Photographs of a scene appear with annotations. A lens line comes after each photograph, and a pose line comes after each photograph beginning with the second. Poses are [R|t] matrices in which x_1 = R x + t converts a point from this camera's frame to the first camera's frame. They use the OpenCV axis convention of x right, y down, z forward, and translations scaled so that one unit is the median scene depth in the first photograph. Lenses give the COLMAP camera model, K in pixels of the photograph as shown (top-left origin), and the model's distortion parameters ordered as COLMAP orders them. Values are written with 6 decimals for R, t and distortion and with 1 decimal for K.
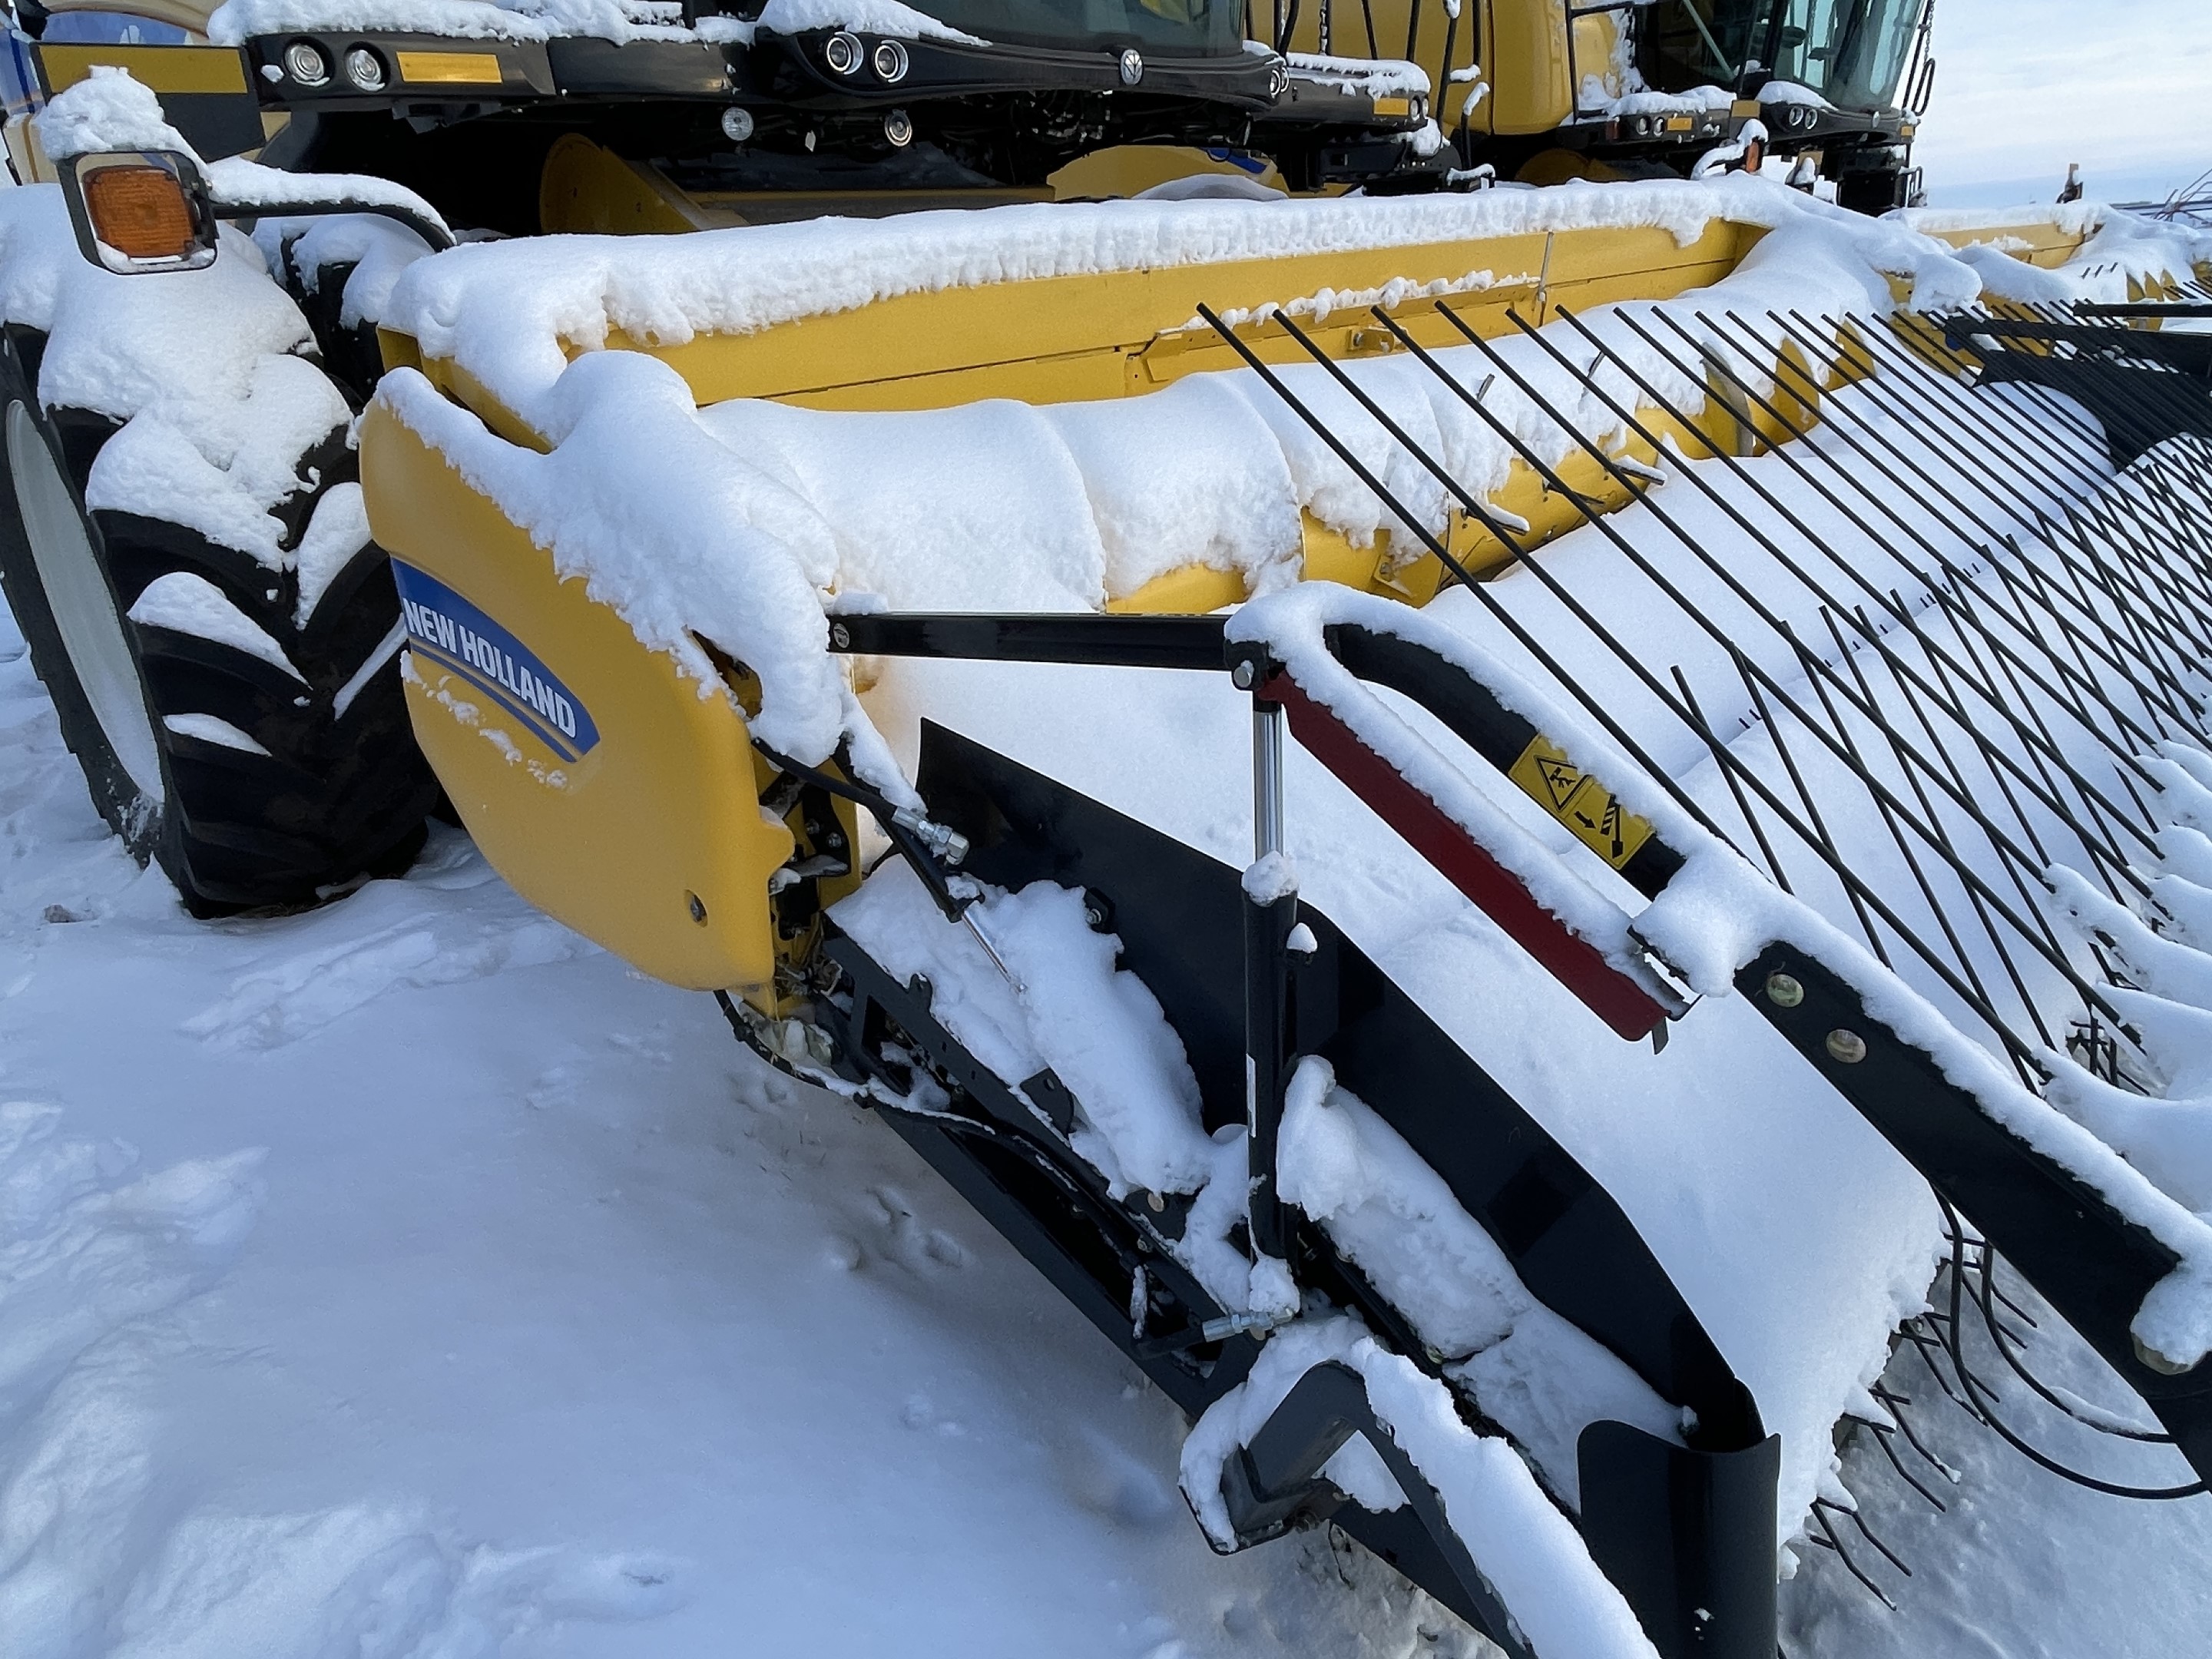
lens RADIAL K [[1431.8, 0, 1089.5], [0, 1431.8, 851.6], [0, 0, 1]] dist [-0.002777, -0.002624]
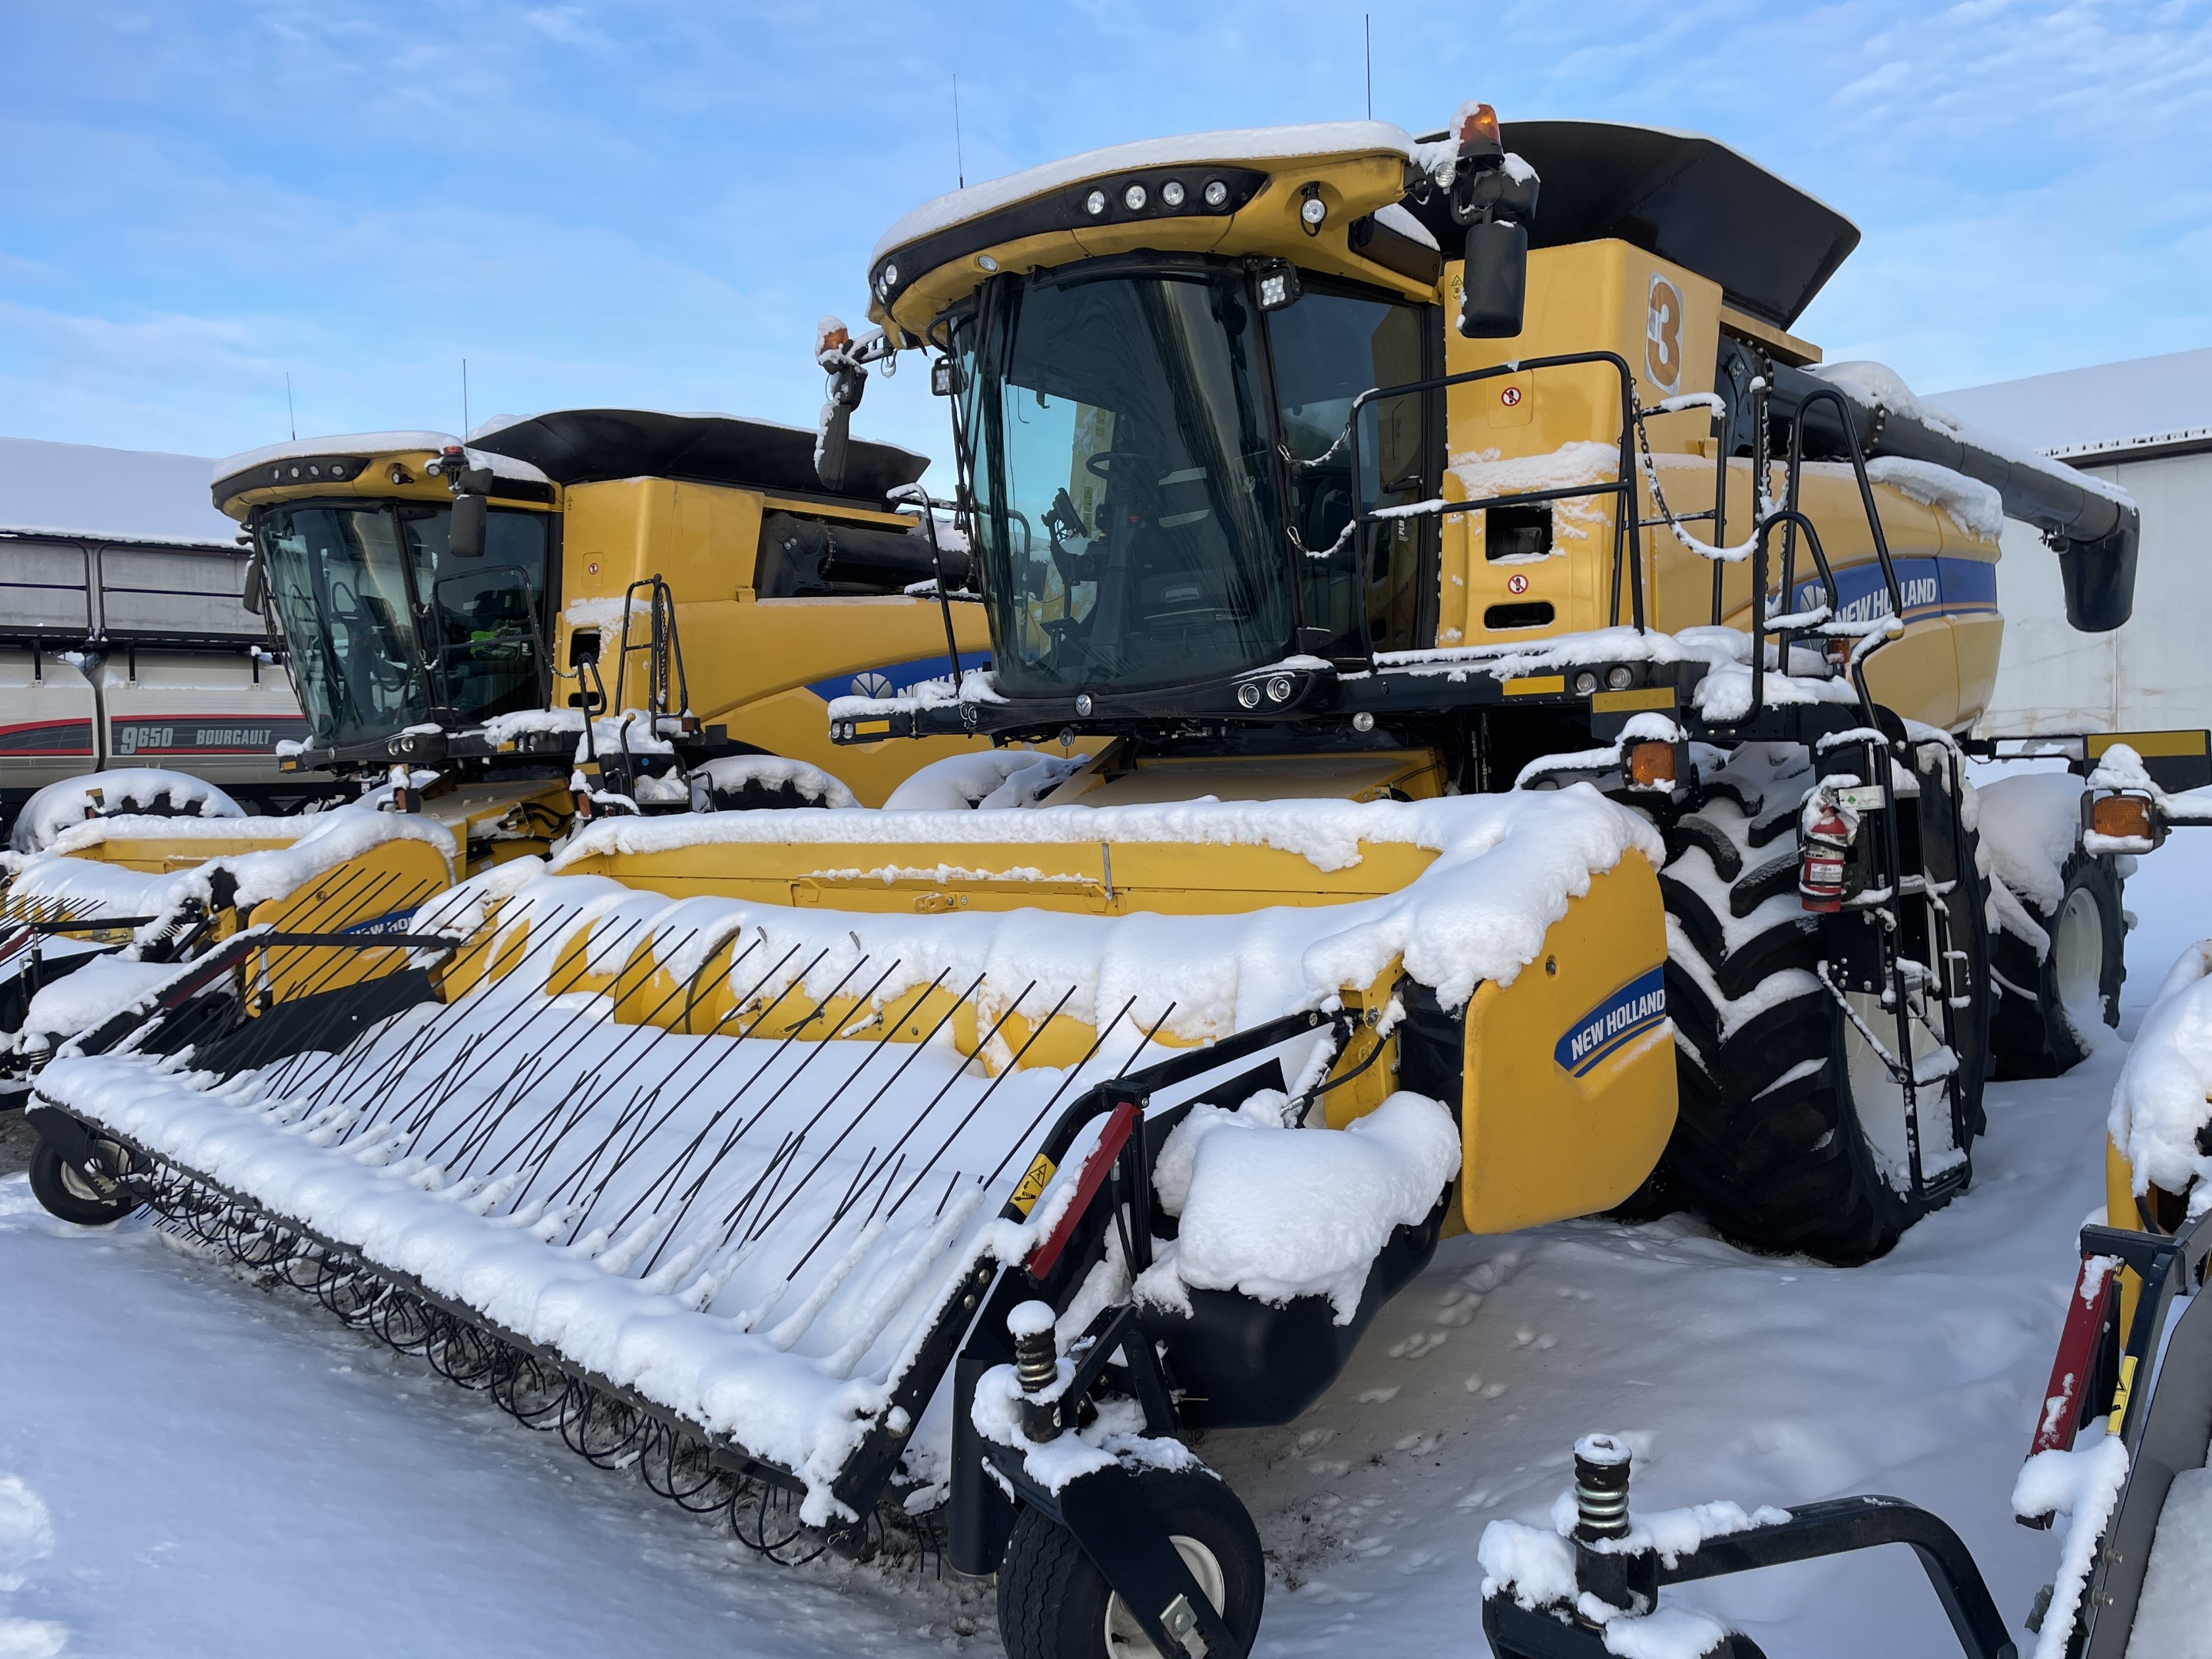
lens RADIAL K [[1670.2, 0, 1108.2], [0, 1670.2, 825.4], [0, 0, 1]] dist [0.123110, -0.186396]
pose [[0.004853, 0.103537, -0.994614, 2.141880], [-0.346705, 0.933106, 0.095442, -0.751795], [0.937962, 0.344374, 0.040425, 1.239828]]
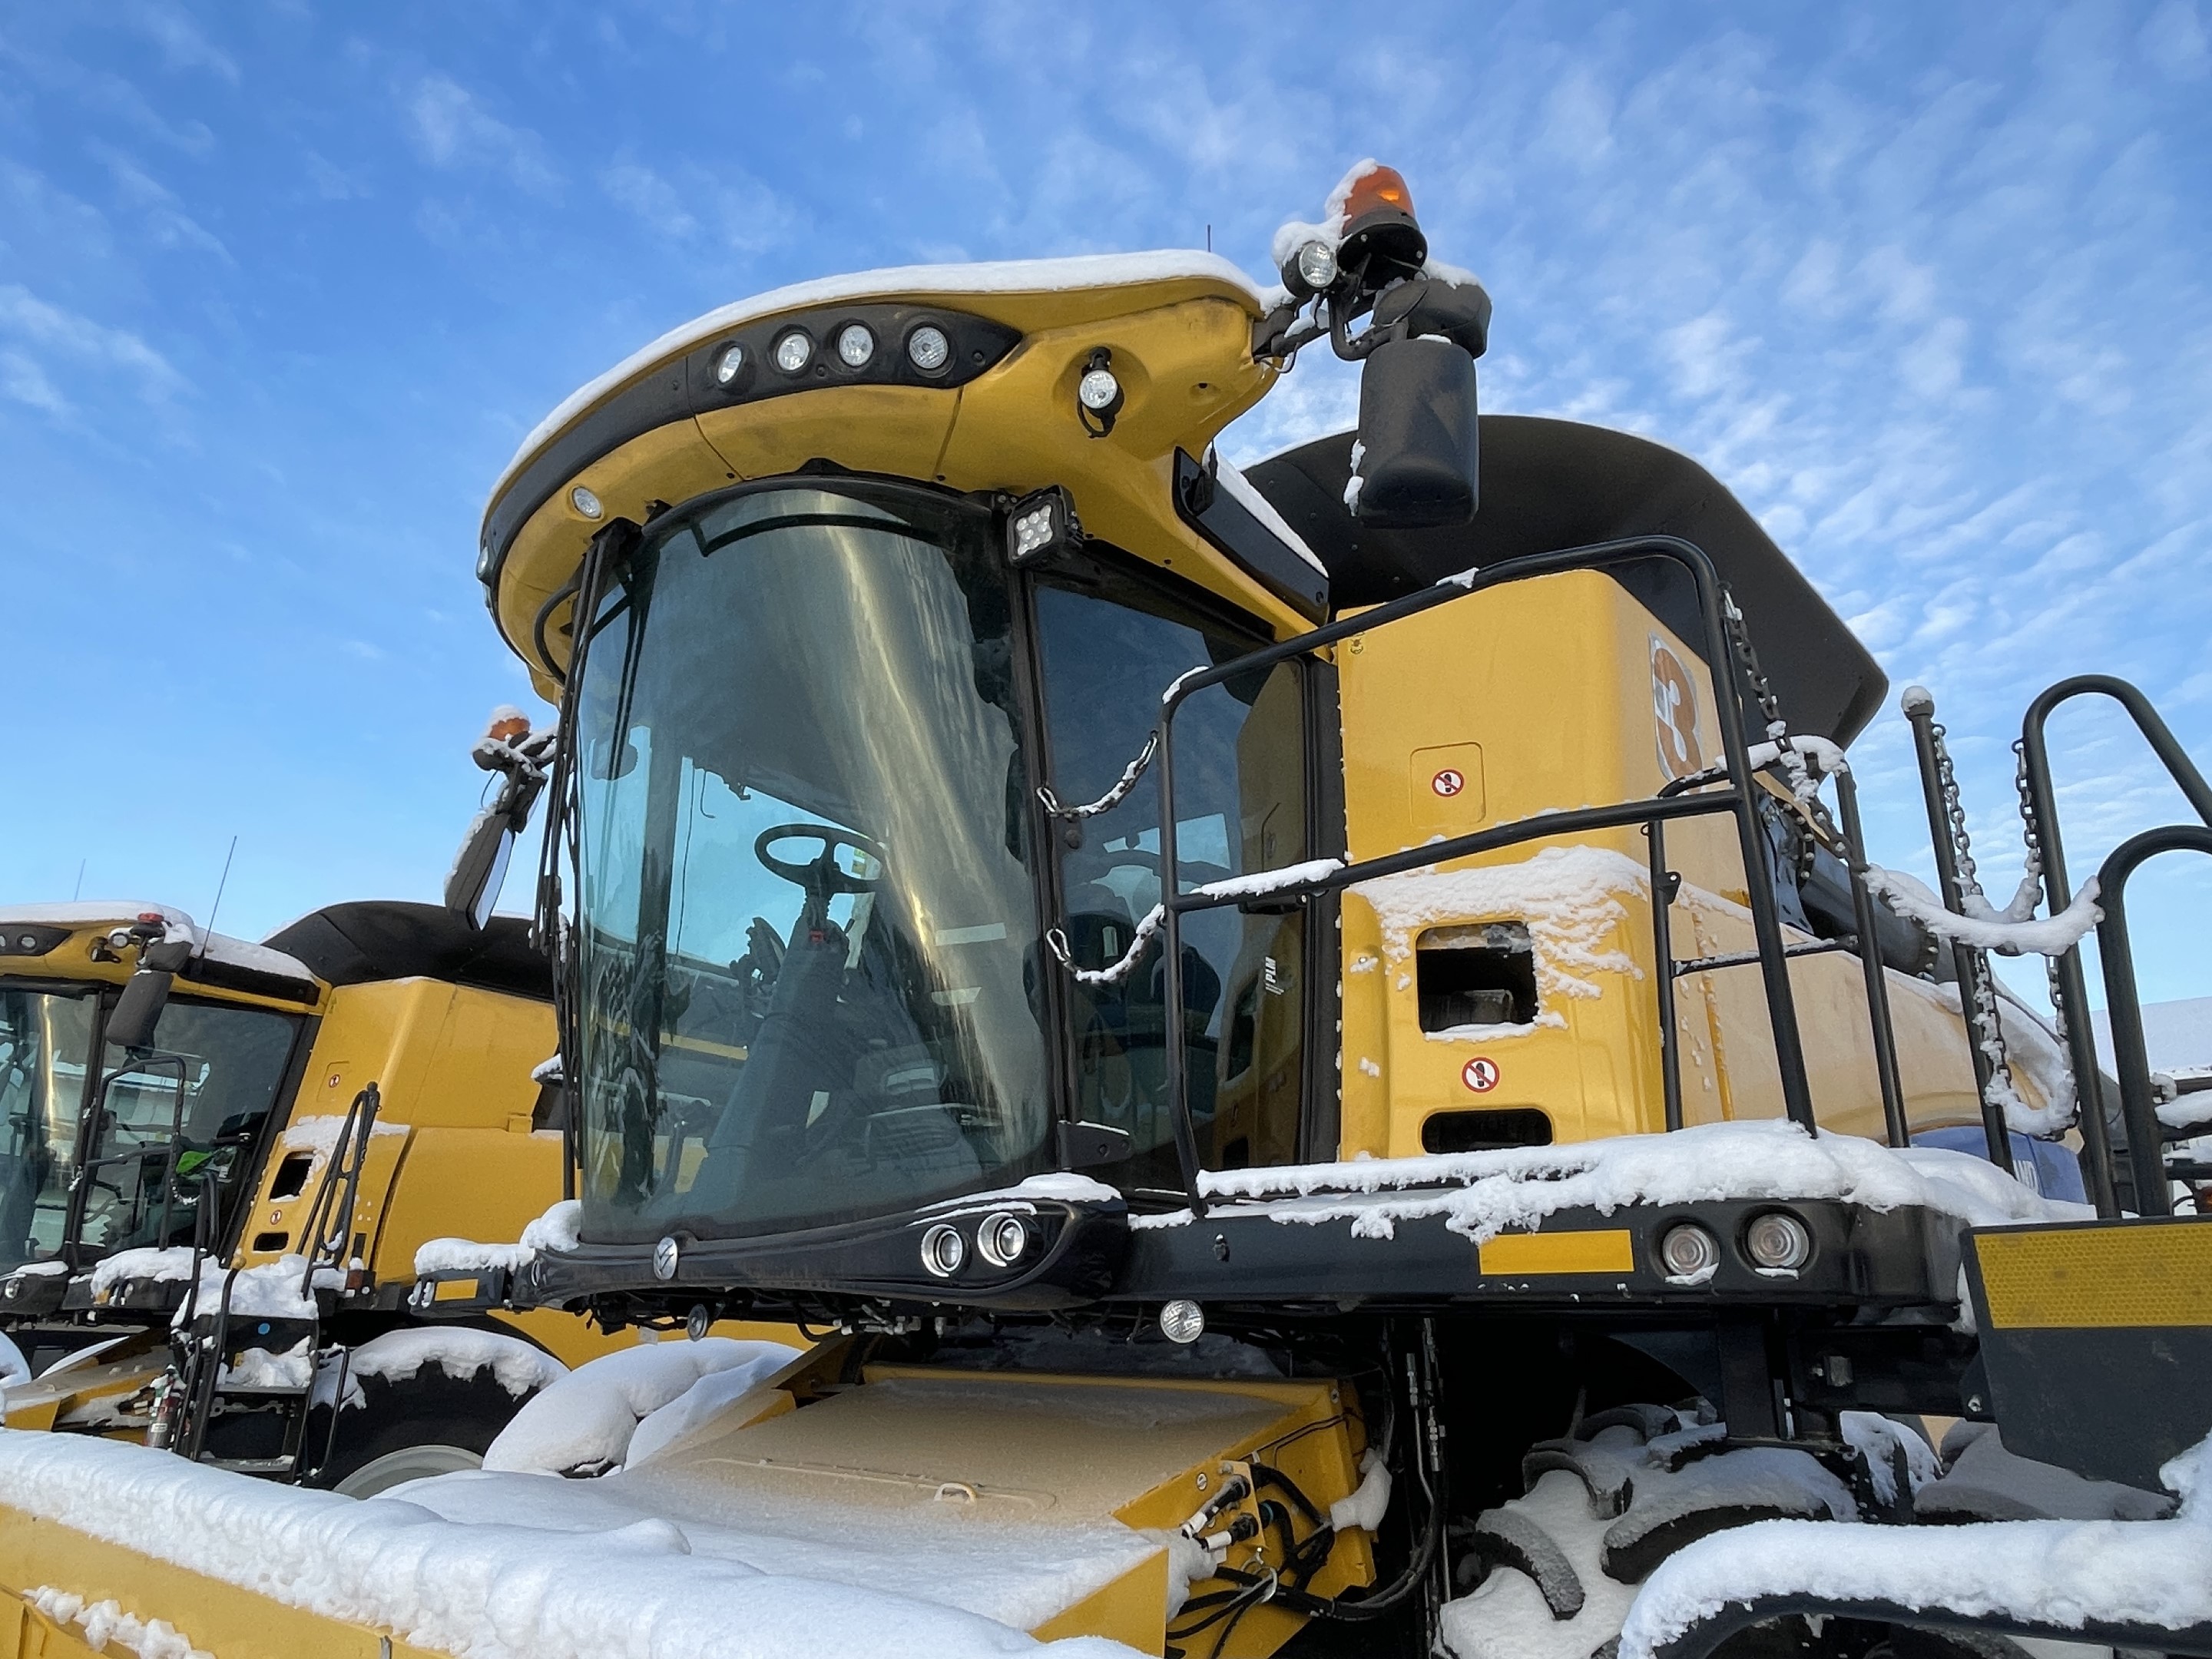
lens RADIAL K [[1402.4, 0, 1075.5], [0, 1402.4, 844.5], [0, 0, 1]] dist [0.000838, -0.001372]
pose [[0.001246, -0.278154, -0.960536, 1.001585], [-0.396311, 0.881746, -0.255852, -0.792920], [0.918115, 0.380990, -0.109137, 1.488124]]
